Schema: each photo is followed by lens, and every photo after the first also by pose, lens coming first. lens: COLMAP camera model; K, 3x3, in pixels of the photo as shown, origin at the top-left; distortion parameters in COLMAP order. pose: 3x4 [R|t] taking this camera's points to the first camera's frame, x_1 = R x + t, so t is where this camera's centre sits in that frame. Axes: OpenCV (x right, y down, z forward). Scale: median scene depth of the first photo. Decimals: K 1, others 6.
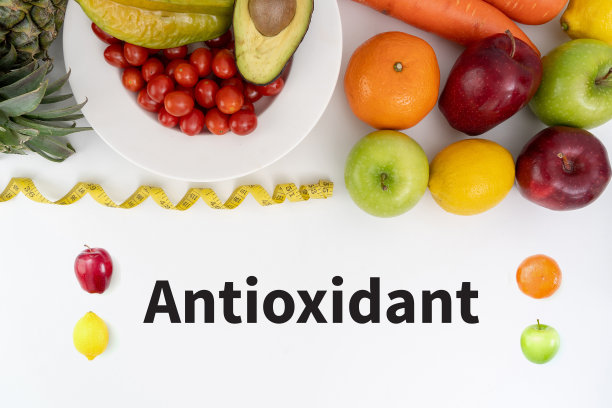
lens RADIAL K [[471.6, 0, 305.8], [0, 471.6, 203.9], [0, 0, 1]] dist [-0.037989, -0.001137]
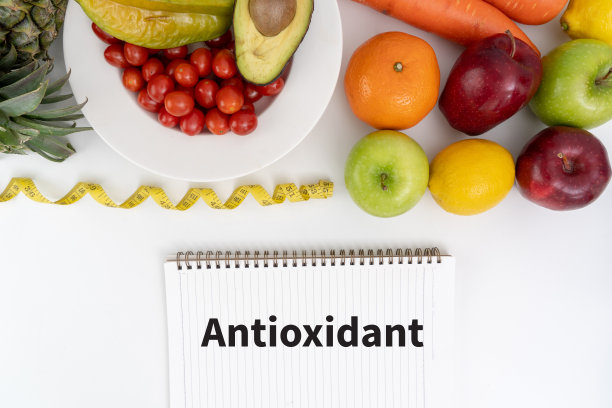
lens RADIAL K [[471.6, 0, 305.9], [0, 471.6, 203.7], [0, 0, 1]] dist [-0.037989, -0.001137]
pose [[1.000000, 0.000214, 0.000168, -0.009134], [-0.000214, 1.000000, -0.000248, -0.204711], [-0.000168, 0.000248, 1.000000, -0.507894]]
